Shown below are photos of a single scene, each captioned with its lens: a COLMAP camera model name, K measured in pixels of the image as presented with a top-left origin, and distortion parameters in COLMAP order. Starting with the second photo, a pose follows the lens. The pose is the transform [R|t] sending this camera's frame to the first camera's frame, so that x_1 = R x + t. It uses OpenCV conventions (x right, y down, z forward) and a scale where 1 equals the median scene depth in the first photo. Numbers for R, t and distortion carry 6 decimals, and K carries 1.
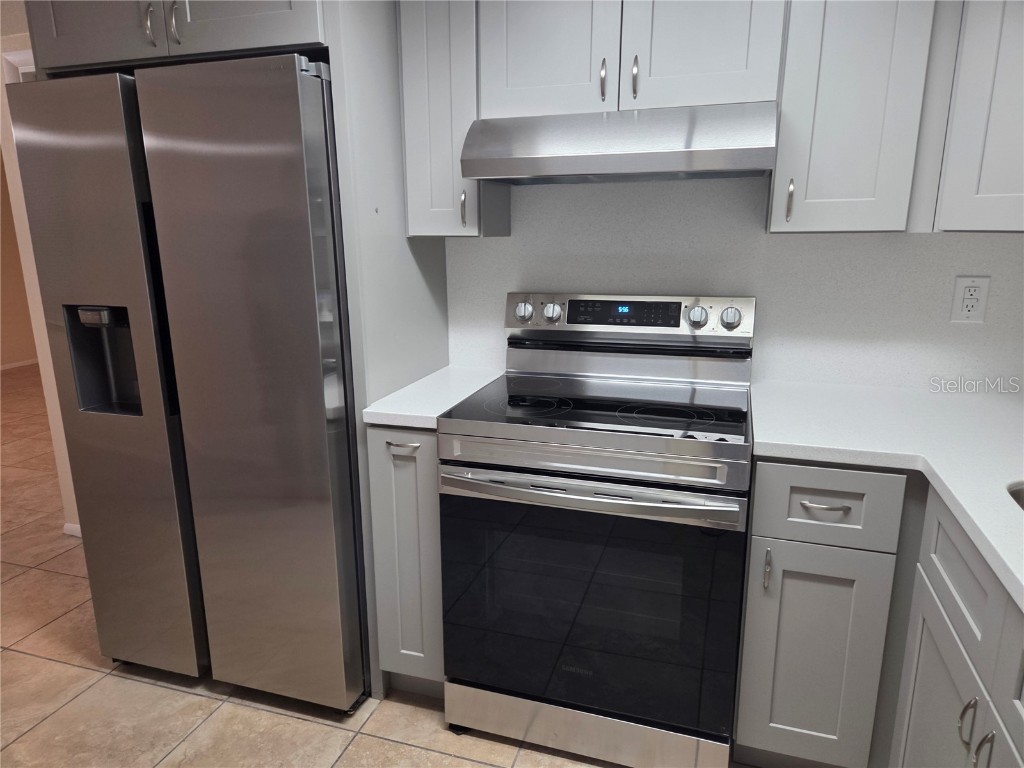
lens RADIAL K [[687.5, 0, 505.9], [0, 687.5, 391.0], [0, 0, 1]] dist [0.034115, -0.004737]
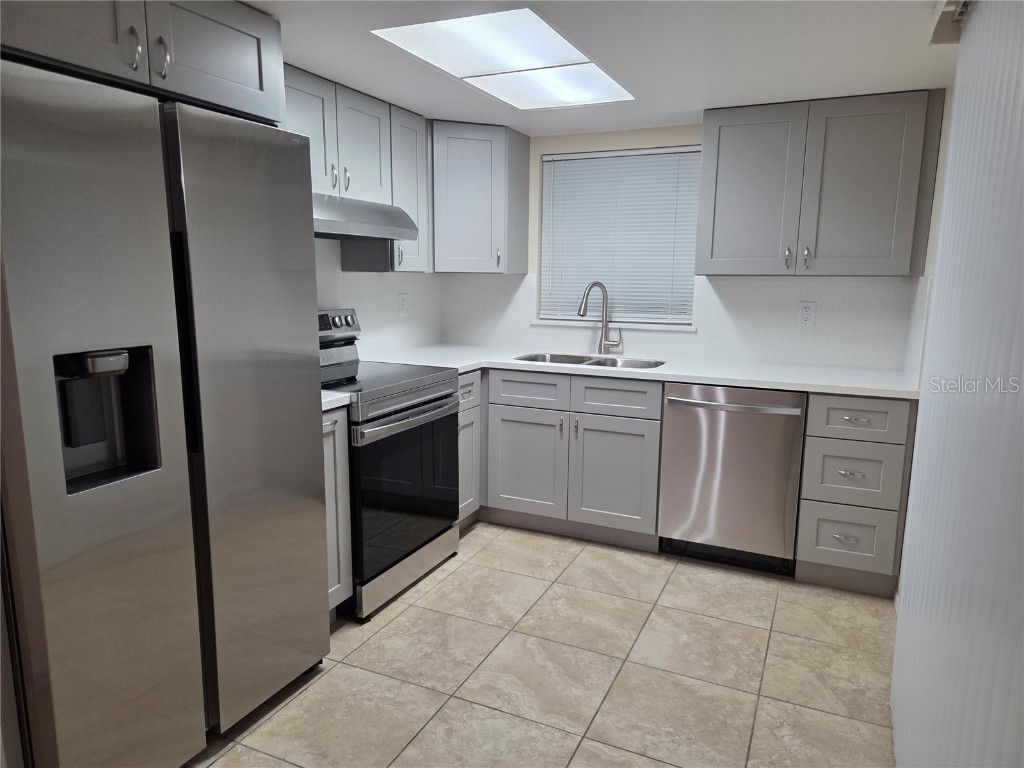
lens RADIAL K [[687.5, 0, 505.9], [0, 687.5, 391.0], [0, 0, 1]] dist [0.034115, -0.004737]
pose [[0.114223, -0.158630, 0.980709, -1.384209], [0.224186, 0.965822, 0.130112, -0.079195], [-0.967829, 0.205000, 0.145882, 0.444191]]
